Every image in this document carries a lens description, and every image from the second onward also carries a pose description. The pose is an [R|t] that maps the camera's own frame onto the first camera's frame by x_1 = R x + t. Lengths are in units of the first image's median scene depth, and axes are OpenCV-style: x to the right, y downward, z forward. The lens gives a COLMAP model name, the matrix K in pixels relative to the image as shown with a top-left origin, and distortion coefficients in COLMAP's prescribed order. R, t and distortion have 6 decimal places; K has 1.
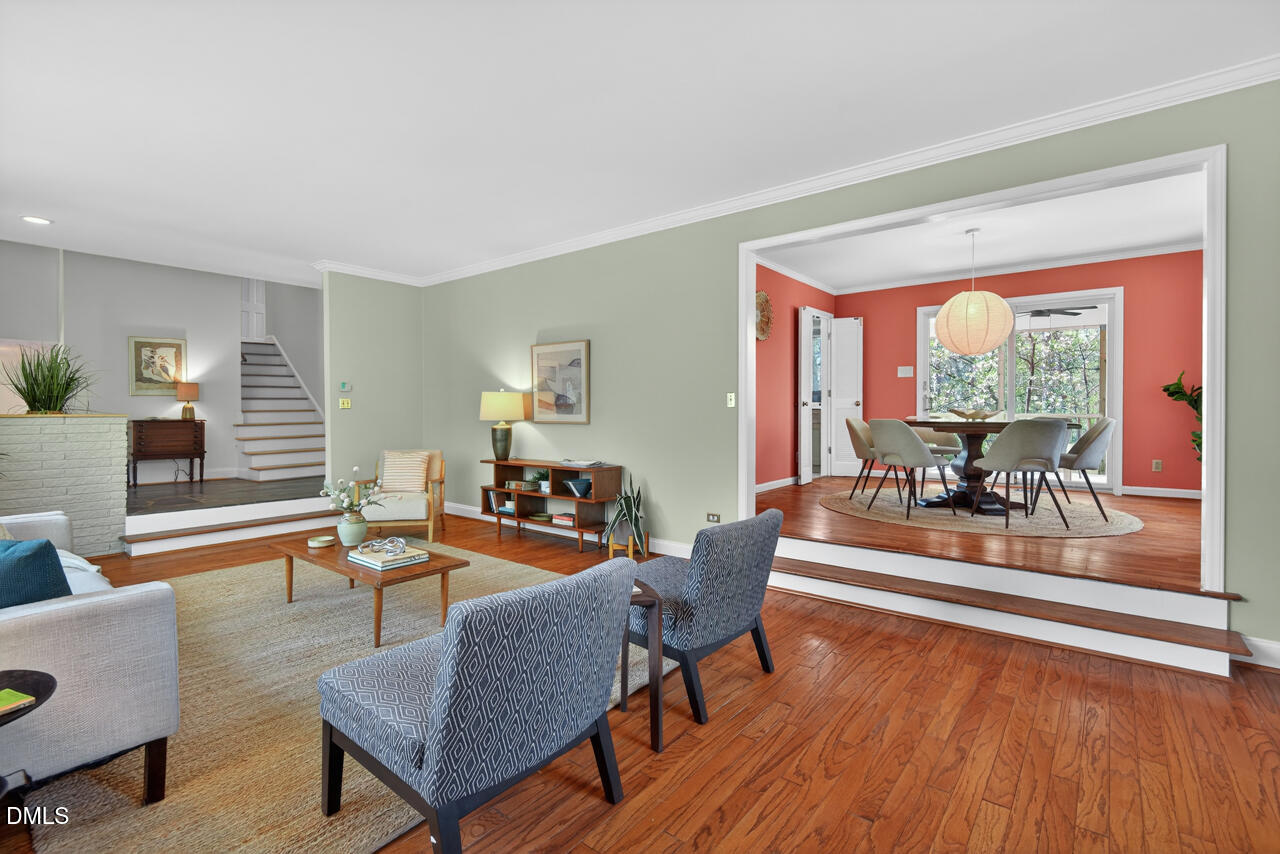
lens RADIAL K [[584.4, 0, 639.9], [0, 584.4, 413.2], [0, 0, 1]] dist [0.004575, 0.000411]
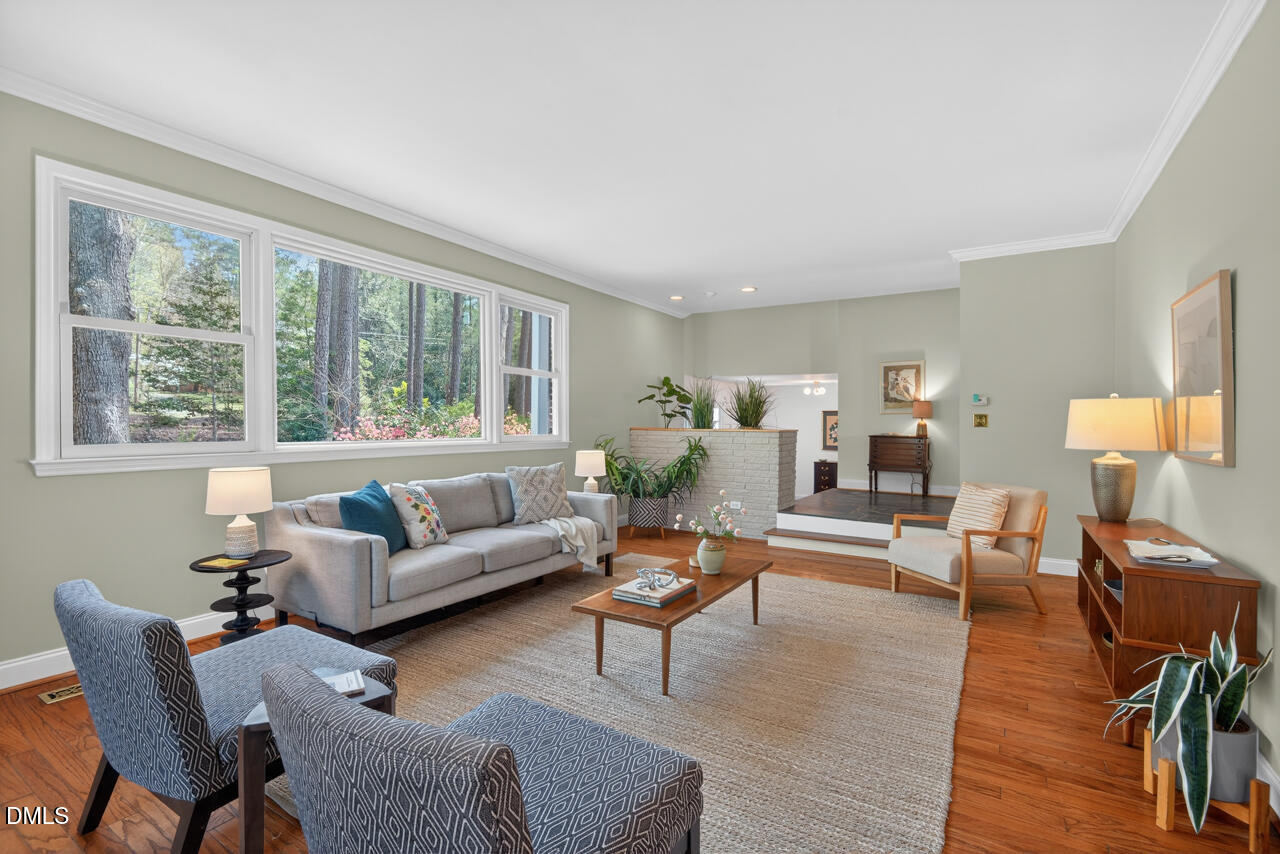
lens RADIAL K [[584.4, 0, 644.8], [0, 584.4, 428.9], [0, 0, 1]] dist [0.004575, 0.000411]
pose [[0.118253, 0.009909, -0.992934, 0.219771], [-0.007609, 0.999930, 0.009072, -0.007797], [0.992954, 0.006482, 0.118320, 0.400259]]
